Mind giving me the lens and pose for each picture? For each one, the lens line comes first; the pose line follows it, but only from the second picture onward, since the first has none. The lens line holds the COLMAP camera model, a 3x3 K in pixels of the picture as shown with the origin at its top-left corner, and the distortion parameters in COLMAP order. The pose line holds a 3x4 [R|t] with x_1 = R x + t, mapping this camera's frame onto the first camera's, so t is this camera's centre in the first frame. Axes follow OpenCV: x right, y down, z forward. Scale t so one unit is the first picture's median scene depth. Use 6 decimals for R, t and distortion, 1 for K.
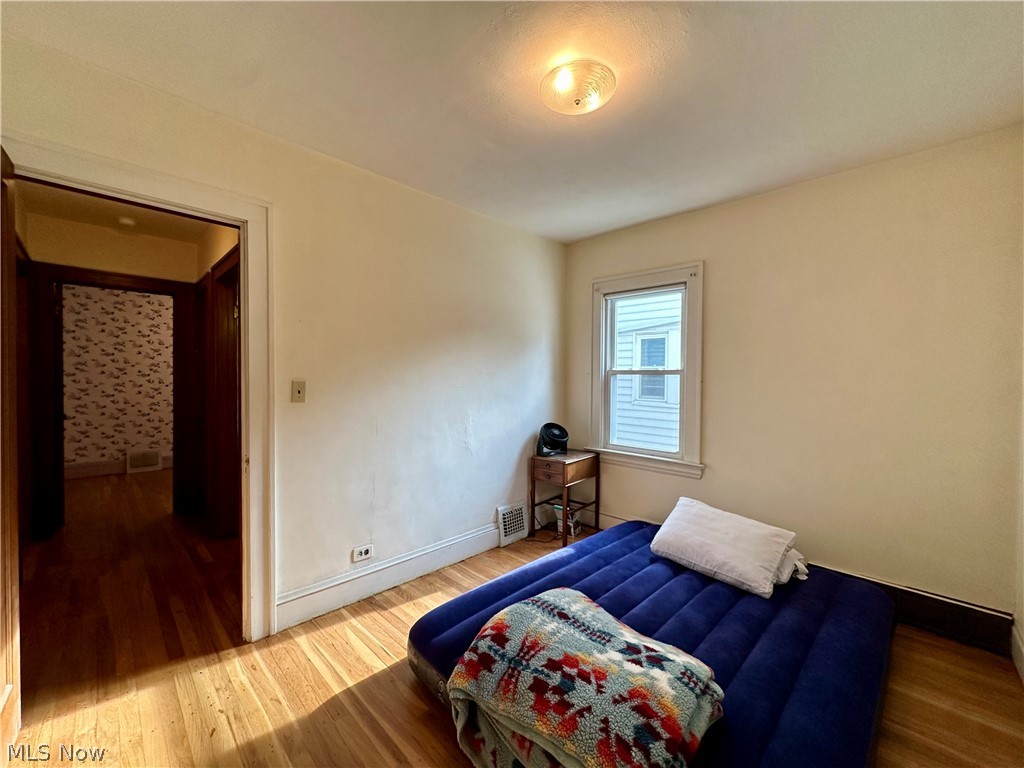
lens RADIAL K [[411.7, 0, 511.8], [0, 411.7, 382.6], [0, 0, 1]] dist [-0.002023, 0.000044]
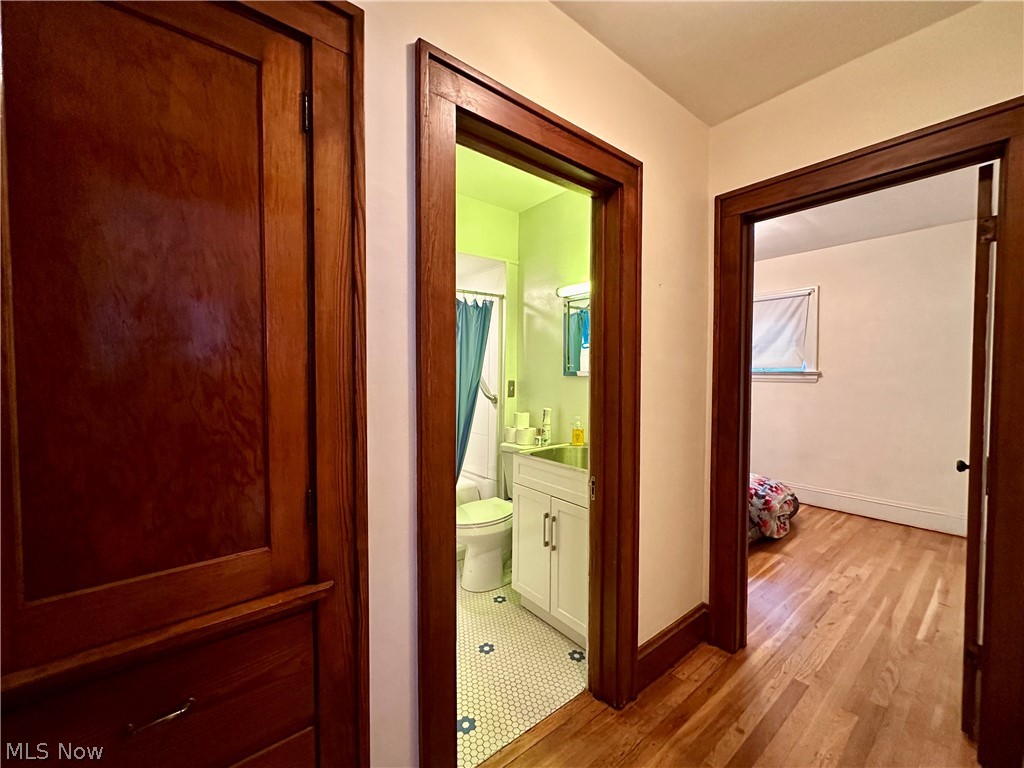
lens RADIAL K [[409.1, 0, 509.7], [0, 409.1, 382.4], [0, 0, 1]] dist [-0.001298, 0.000194]
pose [[0.117905, -0.036975, 0.992336, -1.599833], [0.015638, 0.999252, 0.035374, -0.046750], [-0.992902, 0.011348, 0.118395, 1.377596]]
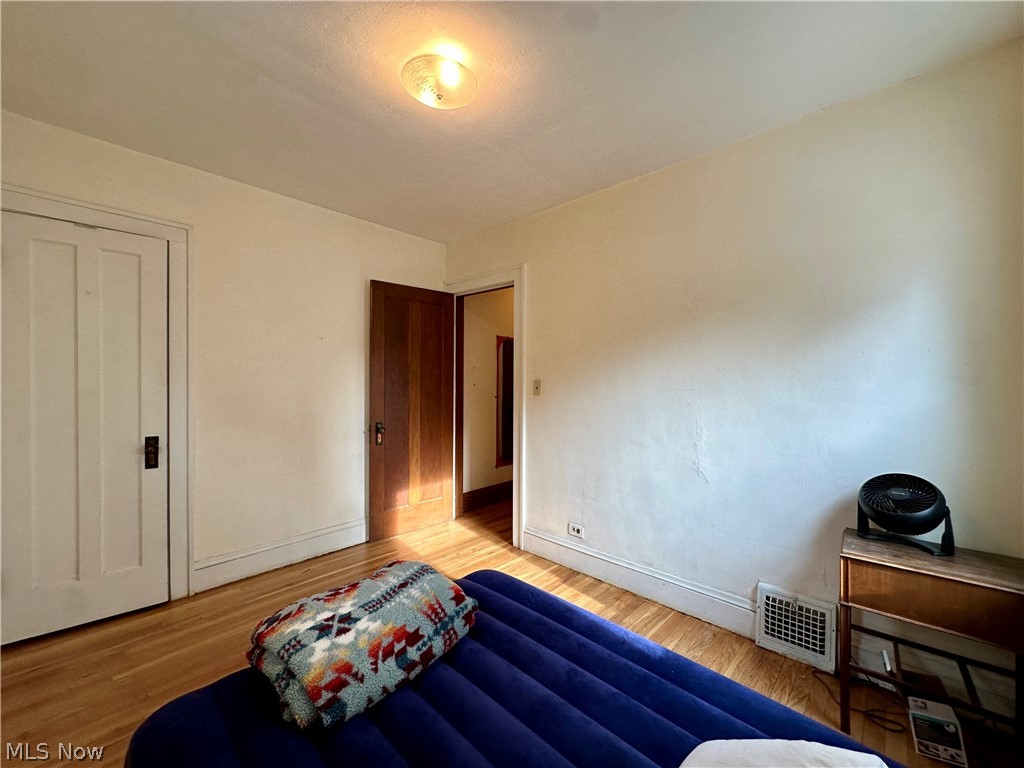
lens RADIAL K [[409.3, 0, 512.0], [0, 409.3, 382.3], [0, 0, 1]] dist [-0.002176, 0.000615]
pose [[0.022741, -0.002763, -0.999738, 0.885569], [-0.022359, 0.999745, -0.003271, 0.009758], [0.999491, 0.022428, 0.022673, 0.893485]]
